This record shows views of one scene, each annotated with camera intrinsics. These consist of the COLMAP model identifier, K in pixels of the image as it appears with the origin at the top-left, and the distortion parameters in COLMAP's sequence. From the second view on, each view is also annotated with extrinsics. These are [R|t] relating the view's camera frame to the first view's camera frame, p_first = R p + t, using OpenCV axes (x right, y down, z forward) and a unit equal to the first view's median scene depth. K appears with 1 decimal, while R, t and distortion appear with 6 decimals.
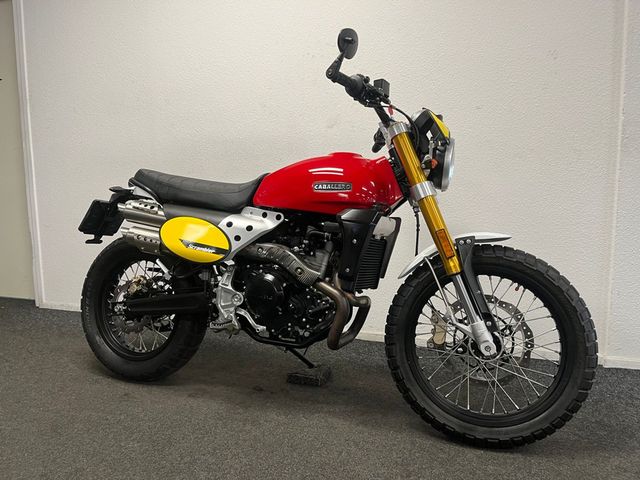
lens RADIAL K [[497.1, 0, 320.0], [0, 497.1, 240.0], [0, 0, 1]] dist [0.003593, 0.001034]
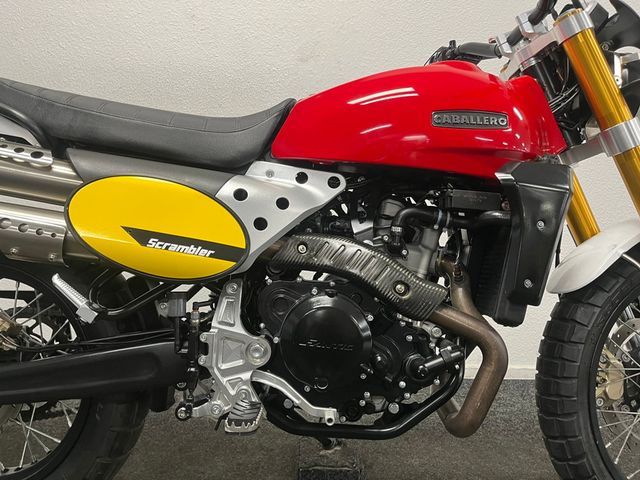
lens RADIAL K [[497.1, 0, 320.0], [0, 497.1, 240.0], [0, 0, 1]] dist [0.003593, 0.001034]
pose [[0.932103, -0.016192, 0.361832, -0.278315], [0.016157, 0.999865, 0.003122, 0.010837], [-0.361834, 0.002936, 0.932238, 0.533023]]
